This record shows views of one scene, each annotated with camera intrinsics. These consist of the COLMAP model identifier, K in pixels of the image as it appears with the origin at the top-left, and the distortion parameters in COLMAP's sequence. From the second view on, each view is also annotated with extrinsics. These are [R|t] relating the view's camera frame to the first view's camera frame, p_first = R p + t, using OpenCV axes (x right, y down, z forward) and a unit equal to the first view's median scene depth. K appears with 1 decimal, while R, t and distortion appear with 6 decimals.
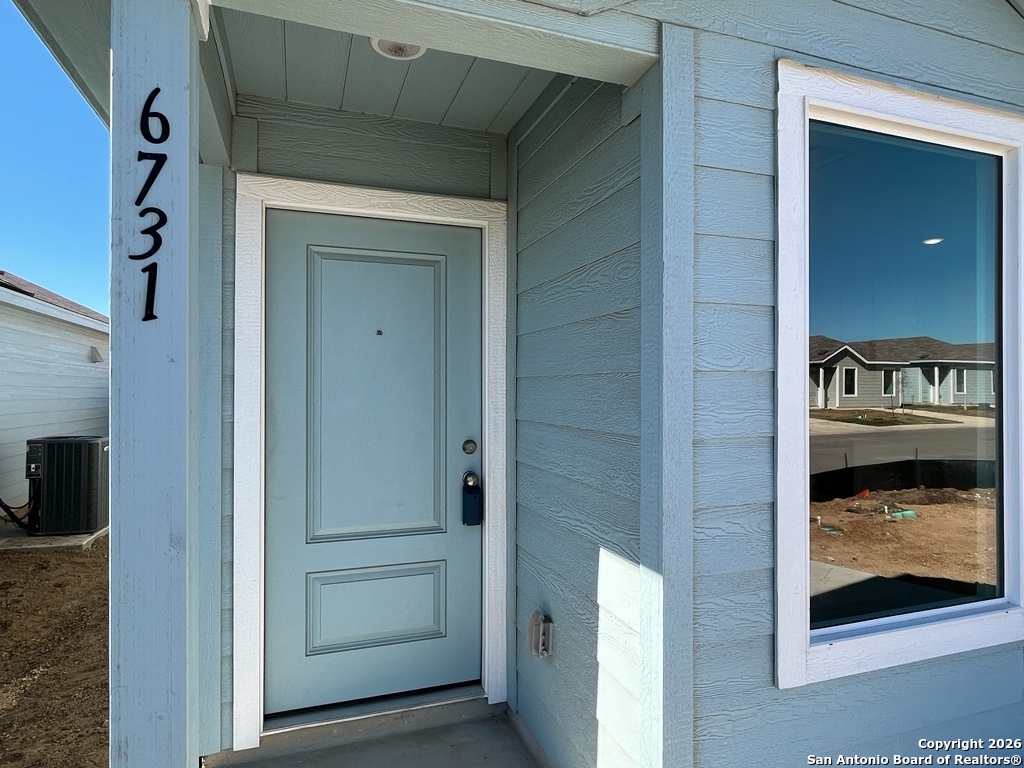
lens RADIAL K [[608.6, 0, 517.1], [0, 608.6, 386.0], [0, 0, 1]] dist [-0.003243, -0.001507]
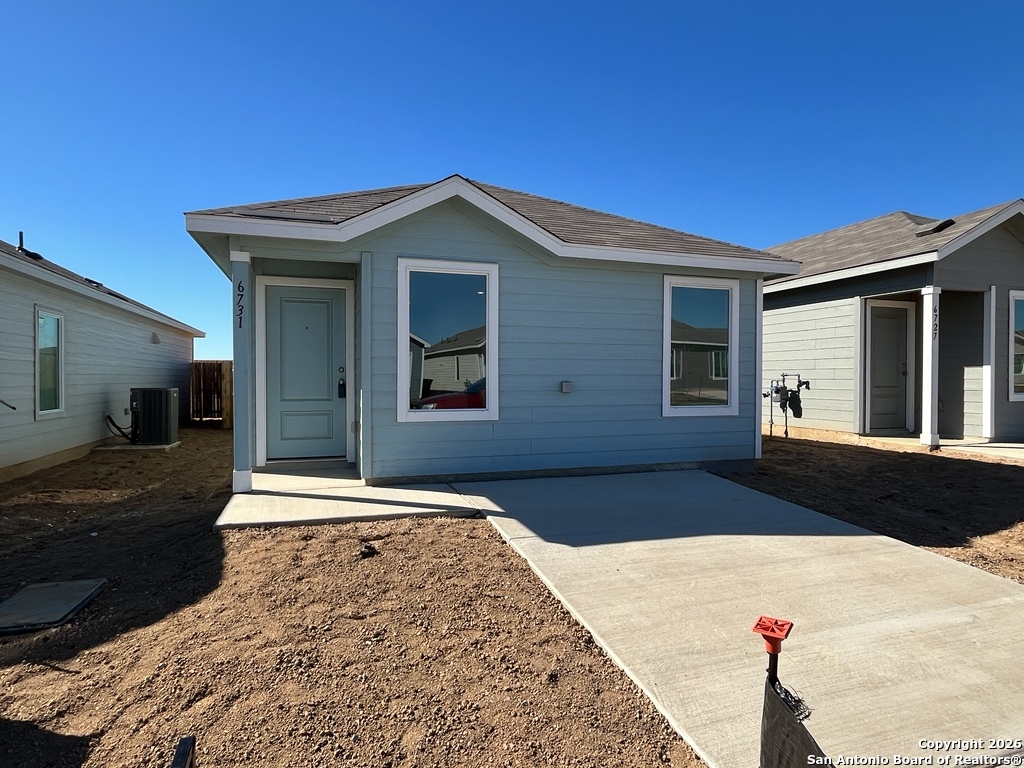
lens RADIAL K [[608.6, 0, 517.1], [0, 608.6, 386.0], [0, 0, 1]] dist [-0.003243, -0.001507]
pose [[0.999842, 0.001811, -0.017703, 0.763821], [-0.001410, 0.999743, 0.022620, 0.110789], [0.017739, -0.022591, 0.999587, -1.723051]]
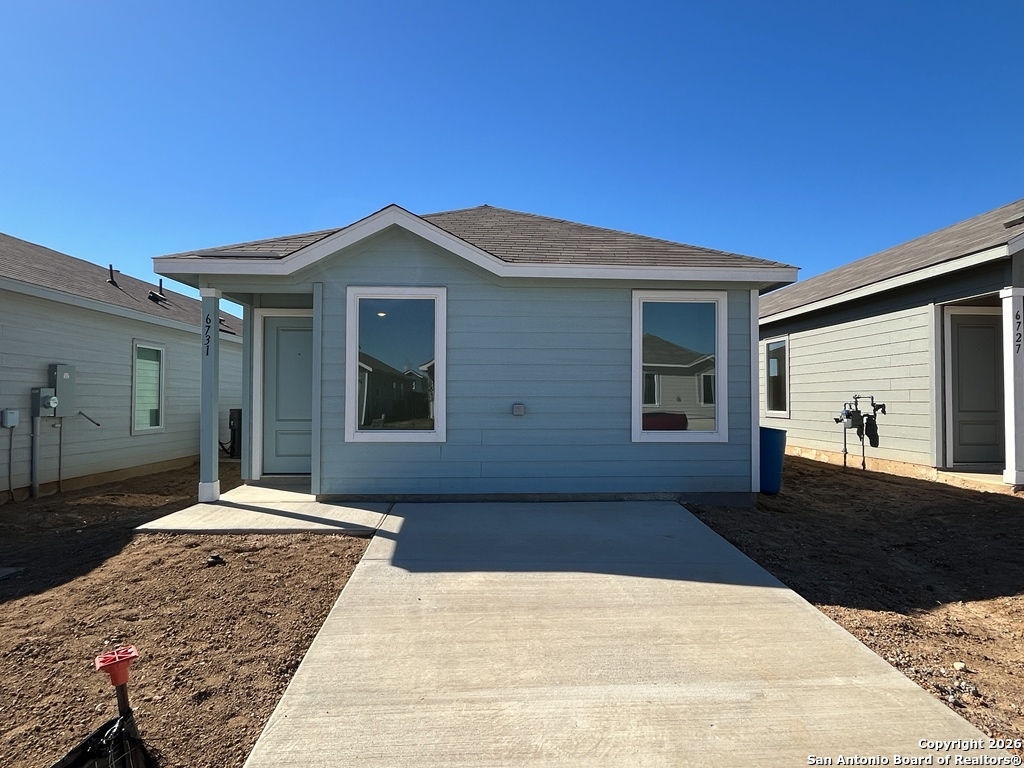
lens RADIAL K [[608.6, 0, 517.1], [0, 608.6, 386.0], [0, 0, 1]] dist [-0.003243, -0.001507]
pose [[0.957514, -0.004307, -0.288354, 1.639006], [0.000228, 0.999899, -0.014178, 0.112142], [0.288386, 0.013510, 0.957419, -1.550487]]
